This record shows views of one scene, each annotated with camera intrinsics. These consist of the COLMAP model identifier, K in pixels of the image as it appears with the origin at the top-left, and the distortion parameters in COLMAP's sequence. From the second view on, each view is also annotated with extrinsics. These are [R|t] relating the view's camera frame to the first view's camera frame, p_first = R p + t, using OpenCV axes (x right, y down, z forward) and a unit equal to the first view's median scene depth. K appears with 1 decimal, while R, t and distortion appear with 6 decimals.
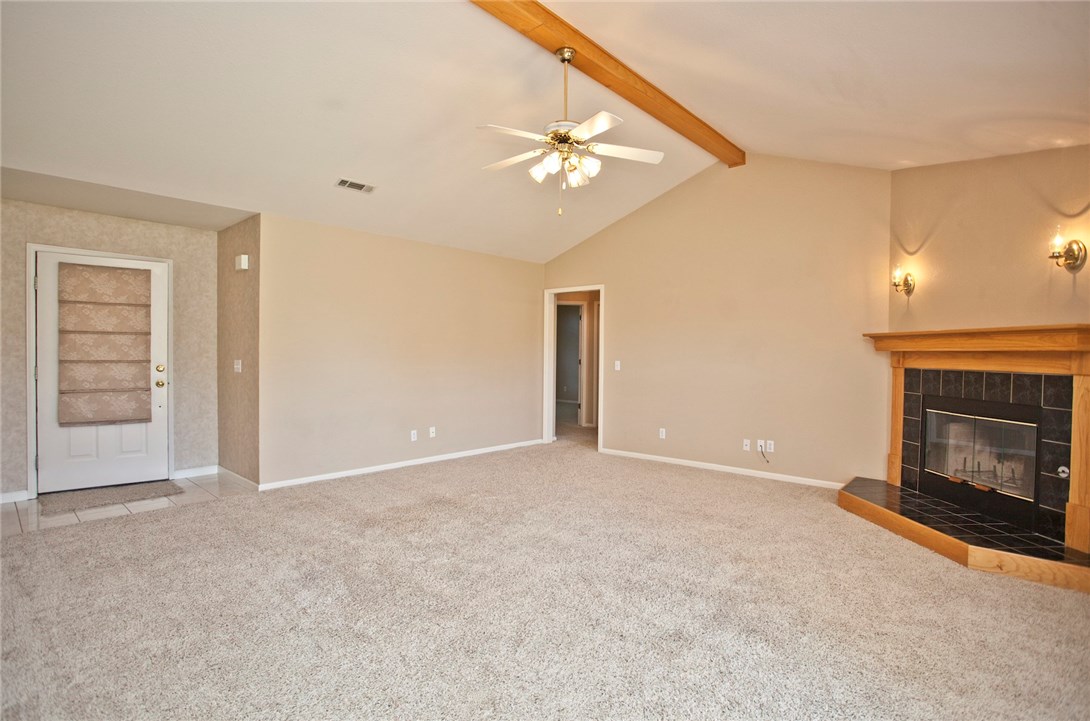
lens RADIAL K [[540.5, 0, 545.0], [0, 540.5, 360.5], [0, 0, 1]] dist [-0.072336, 0.034112]
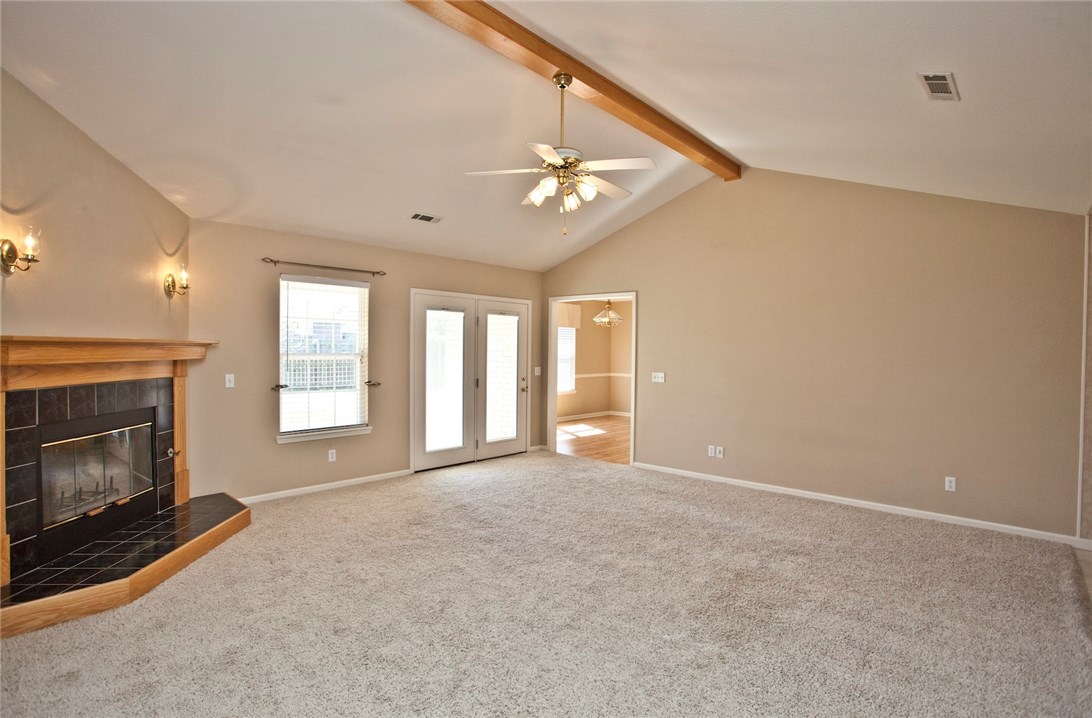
lens RADIAL K [[556.3, 0, 546.0], [0, 556.3, 359.0], [0, 0, 1]] dist [-0.074605, 0.050185]
pose [[-0.999779, -0.019673, 0.007372, 0.045414], [-0.019392, 0.999149, 0.036414, -0.066424], [-0.008082, 0.036263, -0.999310, 1.815346]]
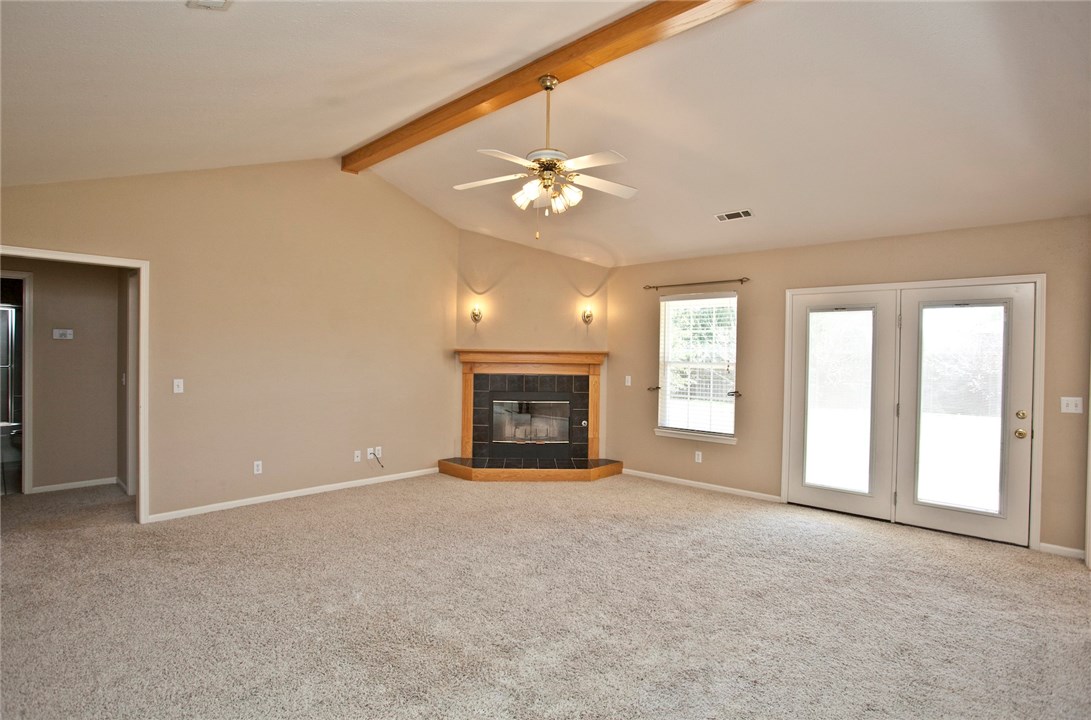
lens RADIAL K [[555.8, 0, 545.5], [0, 555.8, 360.0], [0, 0, 1]] dist [-0.074605, 0.050185]
pose [[0.025630, -0.022370, 0.999421, -0.887681], [0.003357, 0.999746, 0.022291, -0.061160], [-0.999666, 0.002784, 0.025698, 0.852950]]
